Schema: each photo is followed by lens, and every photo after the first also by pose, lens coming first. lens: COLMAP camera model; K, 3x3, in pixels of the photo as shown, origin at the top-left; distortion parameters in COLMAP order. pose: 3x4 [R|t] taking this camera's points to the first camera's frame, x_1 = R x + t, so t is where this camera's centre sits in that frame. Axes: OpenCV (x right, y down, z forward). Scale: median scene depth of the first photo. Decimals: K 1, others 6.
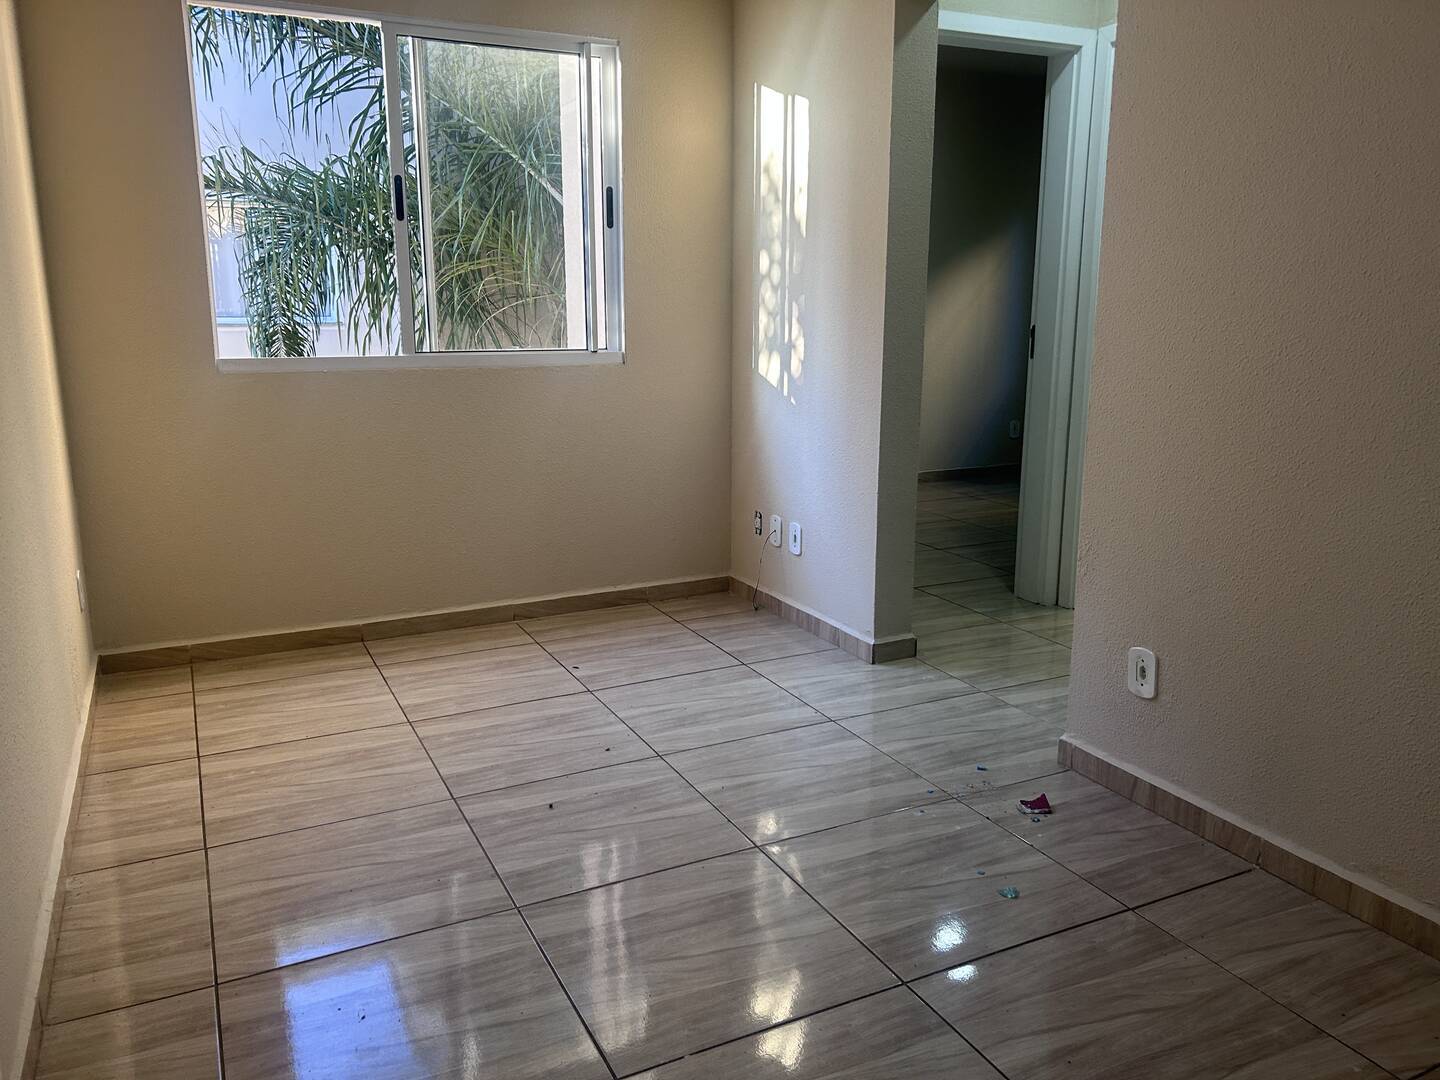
lens RADIAL K [[1081.7, 0, 712.5], [0, 1081.7, 537.0], [0, 0, 1]] dist [0.055444, -0.061711]
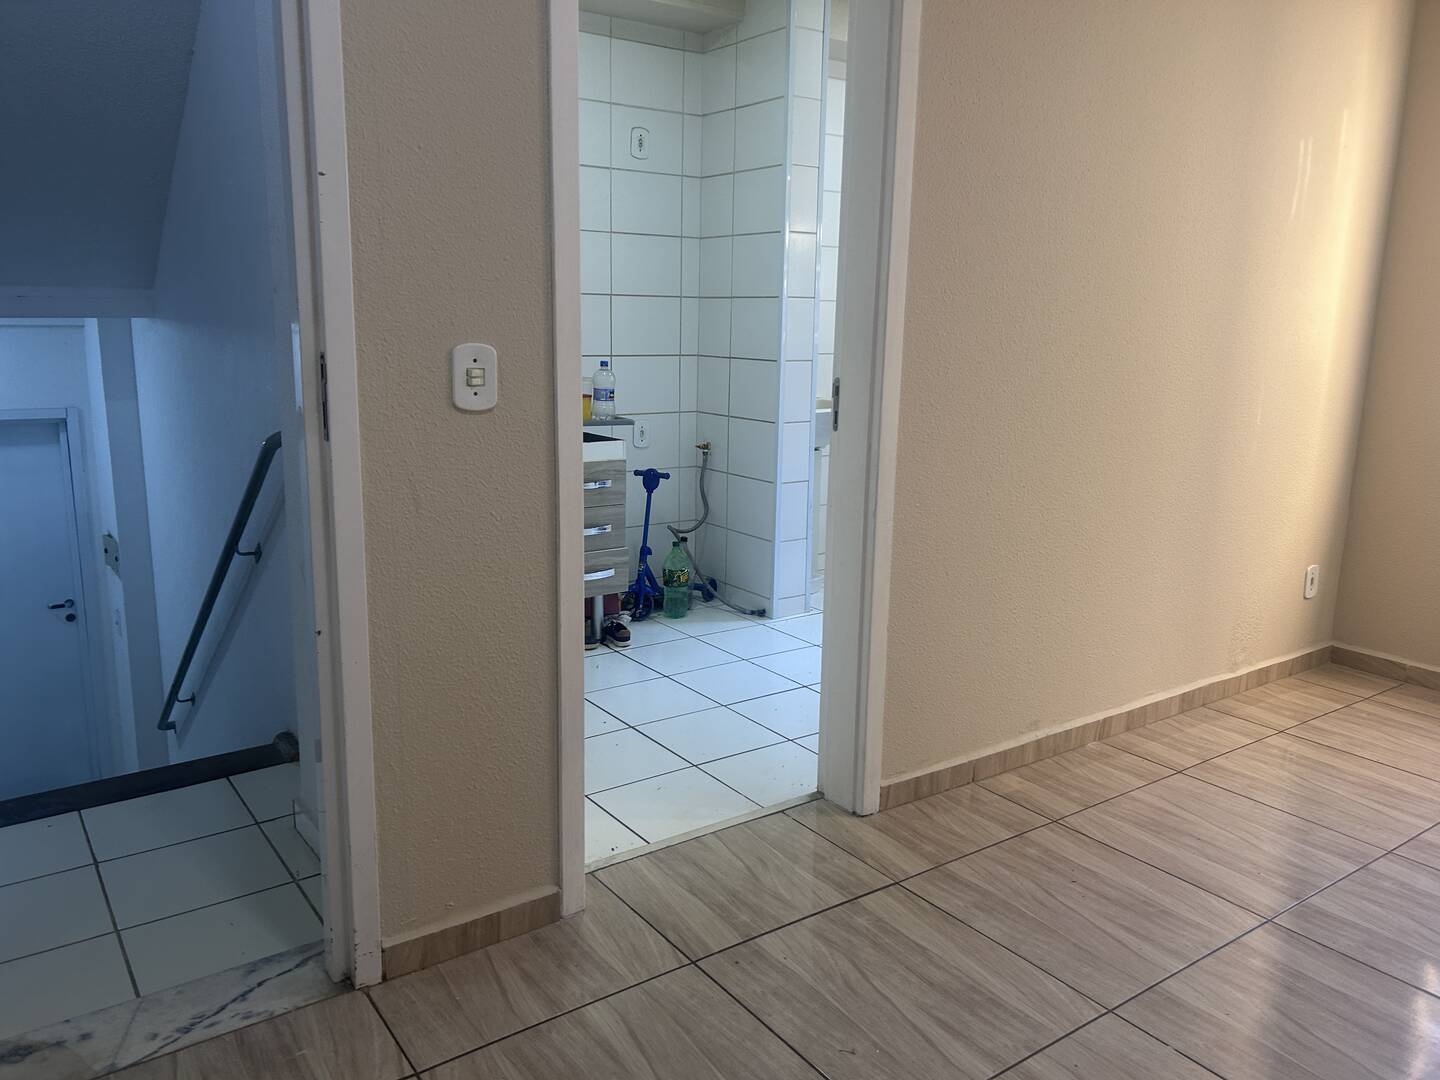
lens RADIAL K [[1081.7, 0, 723.6], [0, 1081.7, 532.2], [0, 0, 1]] dist [0.055444, -0.061711]
pose [[0.162720, 0.198392, -0.966521, 0.428164], [-0.229153, 0.960390, 0.158554, -0.041787], [0.959693, 0.195681, 0.201737, 0.130825]]
